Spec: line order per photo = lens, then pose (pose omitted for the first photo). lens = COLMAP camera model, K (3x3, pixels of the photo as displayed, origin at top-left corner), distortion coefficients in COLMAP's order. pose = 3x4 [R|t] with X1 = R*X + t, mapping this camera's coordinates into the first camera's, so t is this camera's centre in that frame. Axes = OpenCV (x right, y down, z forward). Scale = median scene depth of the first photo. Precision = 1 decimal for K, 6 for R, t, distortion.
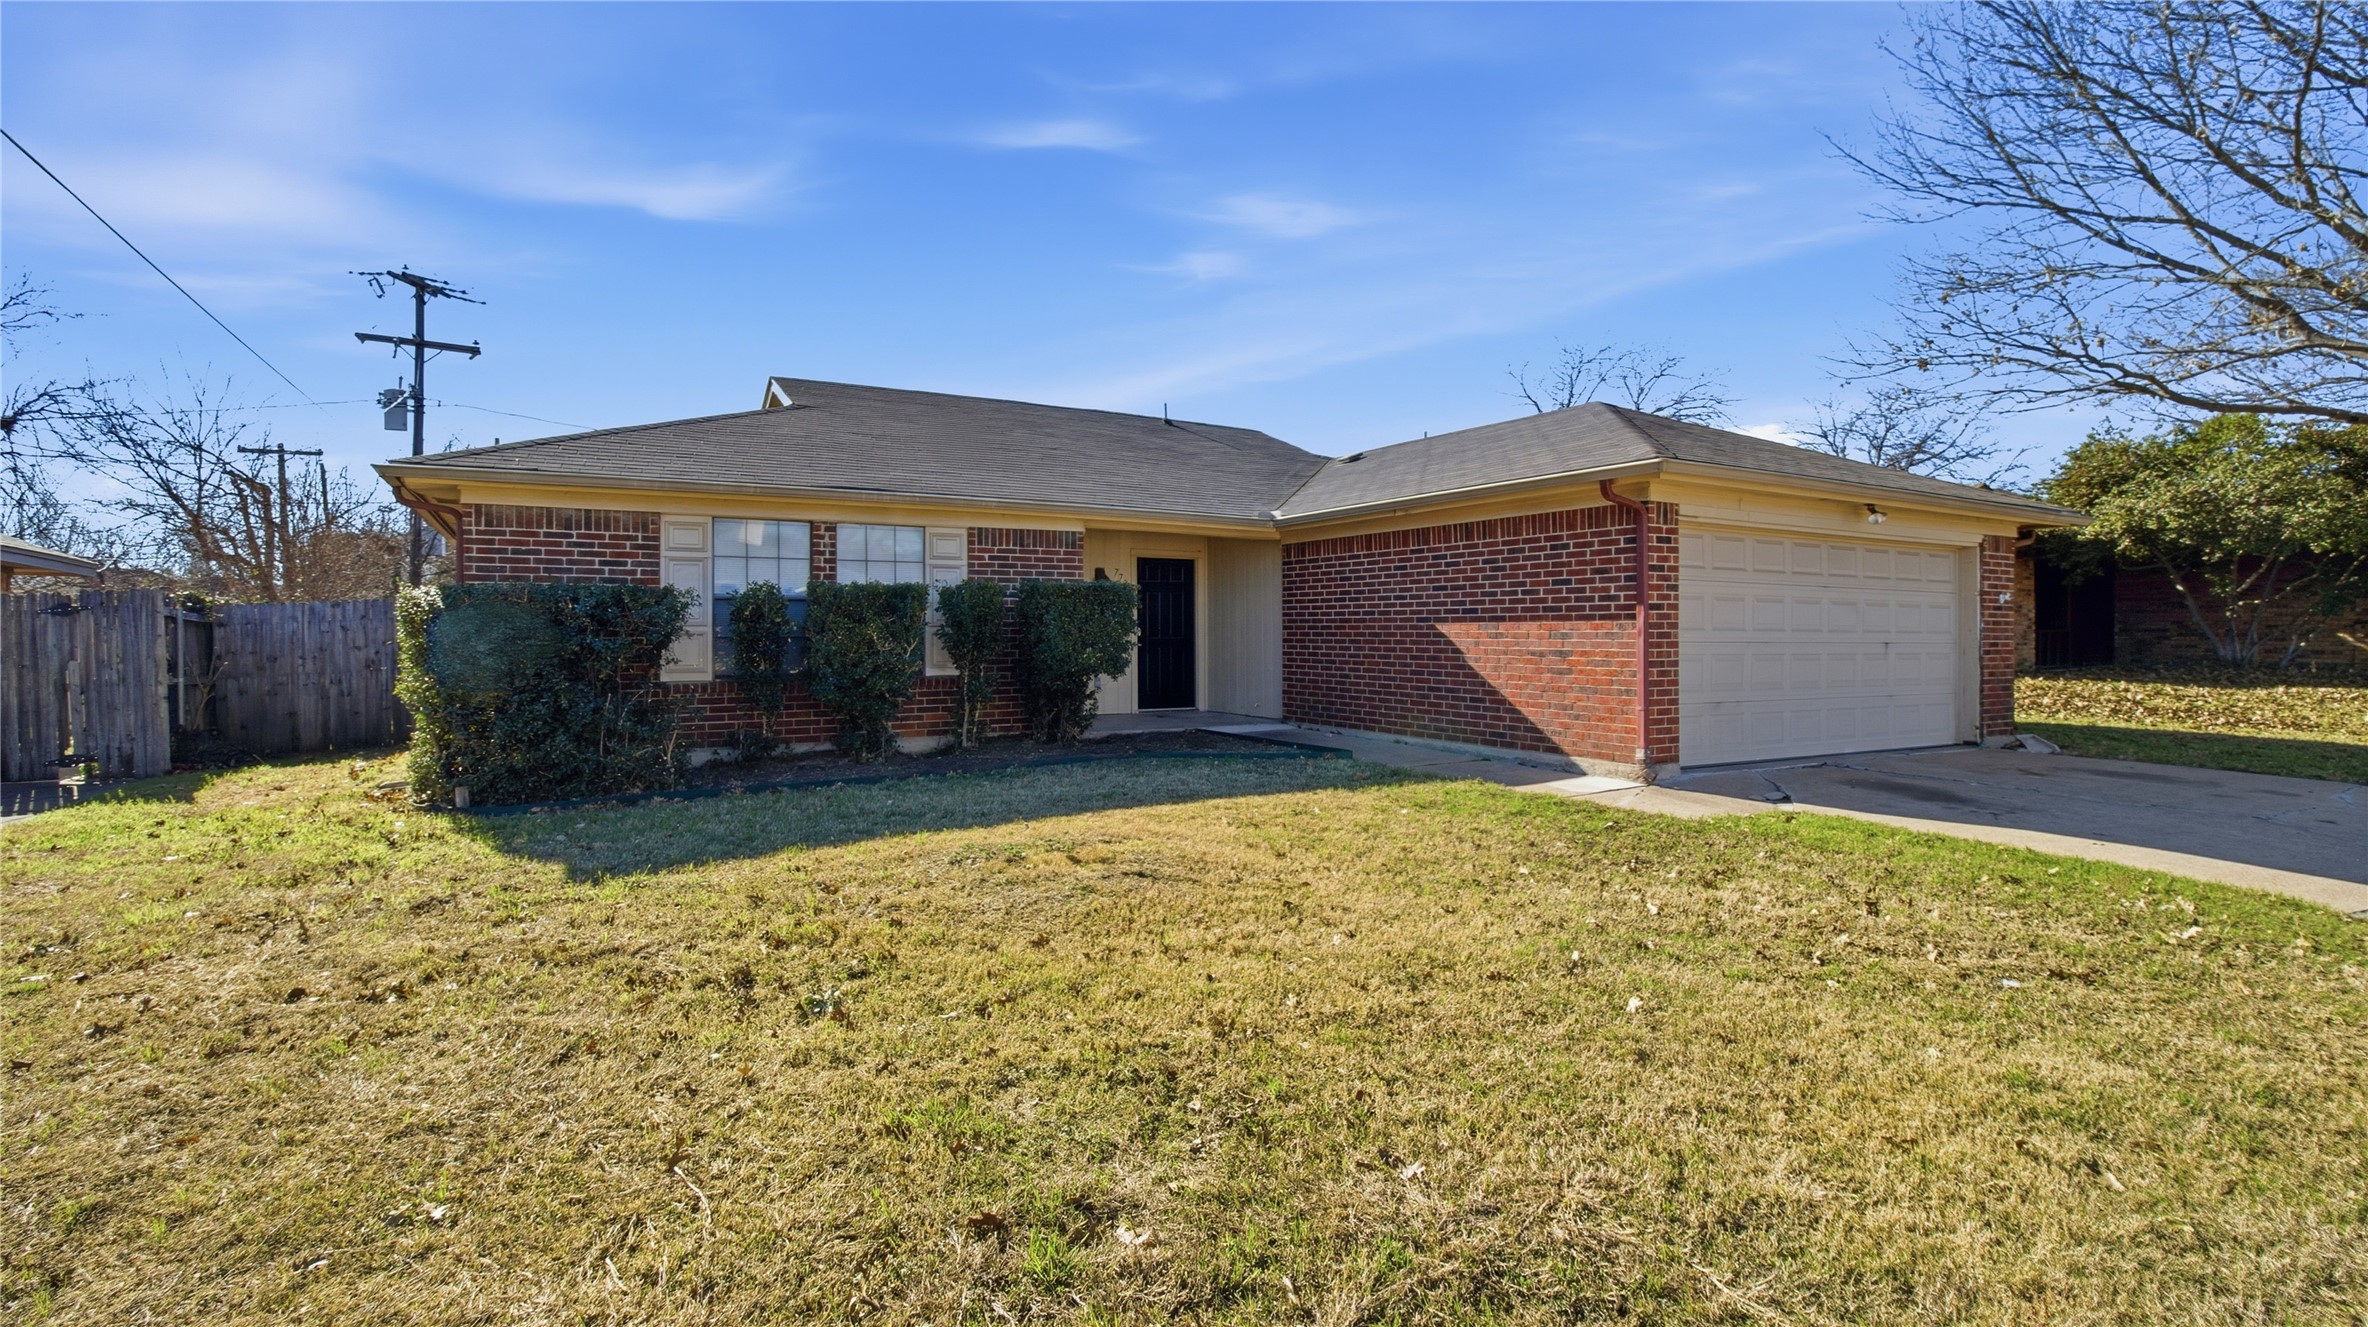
lens RADIAL K [[1110.6, 0, 1203.9], [0, 1110.6, 607.6], [0, 0, 1]] dist [-0.000532, -0.012858]
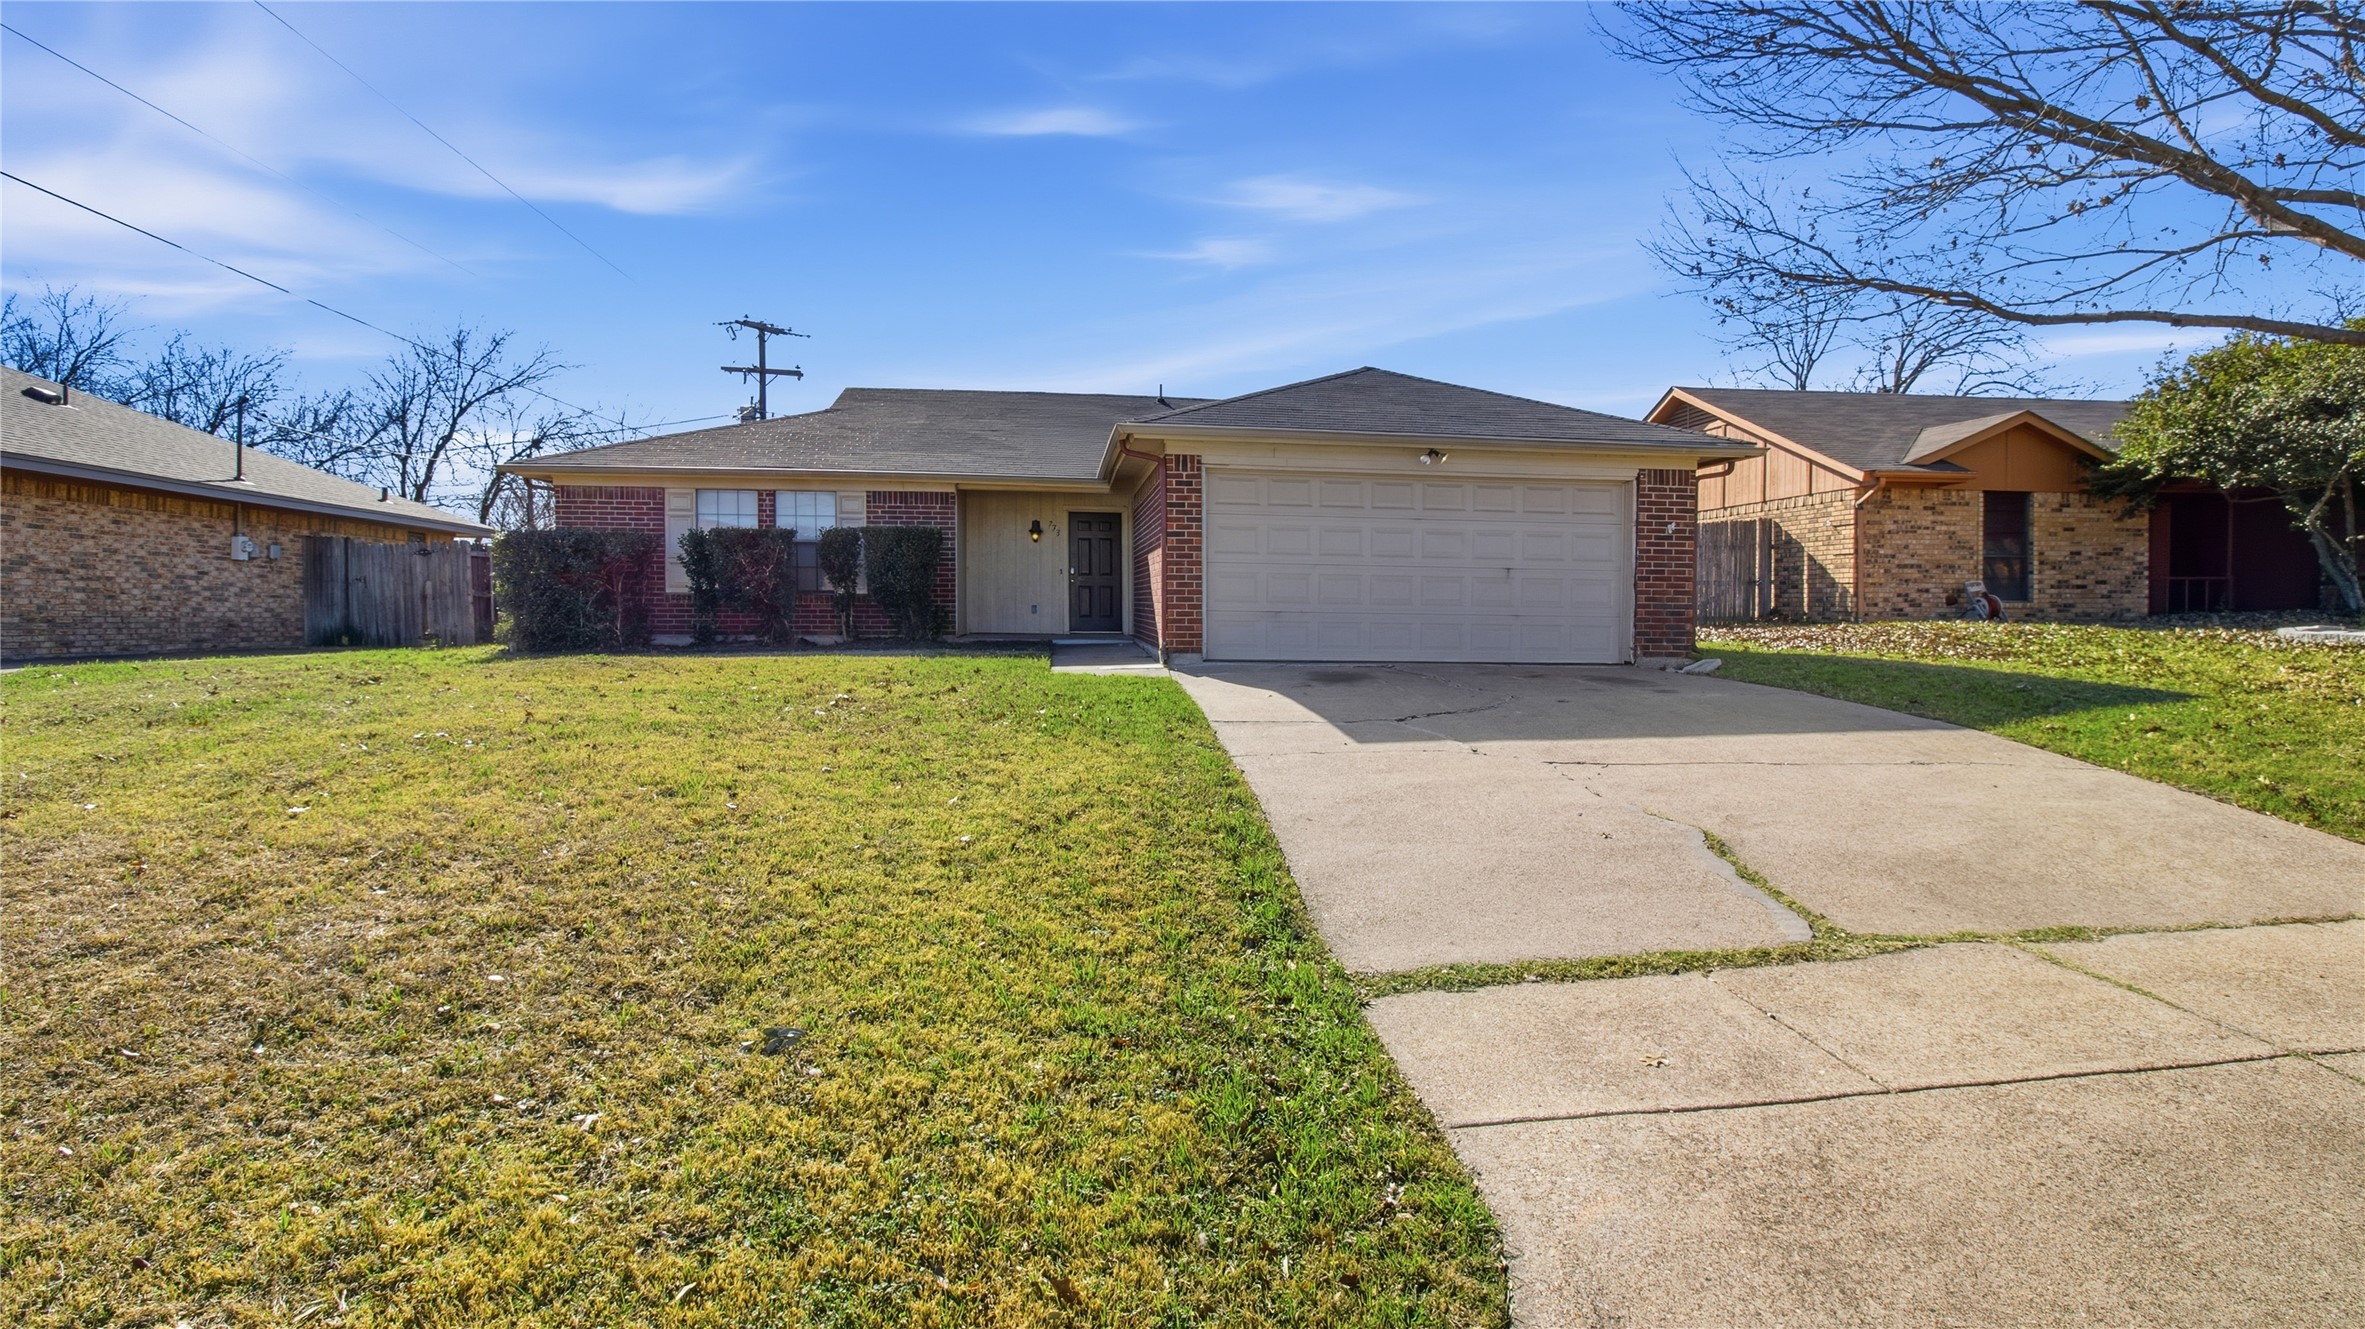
lens RADIAL K [[1109.2, 0, 1202.3], [0, 1109.2, 608.7], [0, 0, 1]] dist [-0.000532, -0.012858]
pose [[0.923828, 0.009978, -0.382678, 0.745483], [0.001302, 0.999573, 0.029206, 0.038752], [0.382806, -0.027479, 0.923420, -0.162066]]
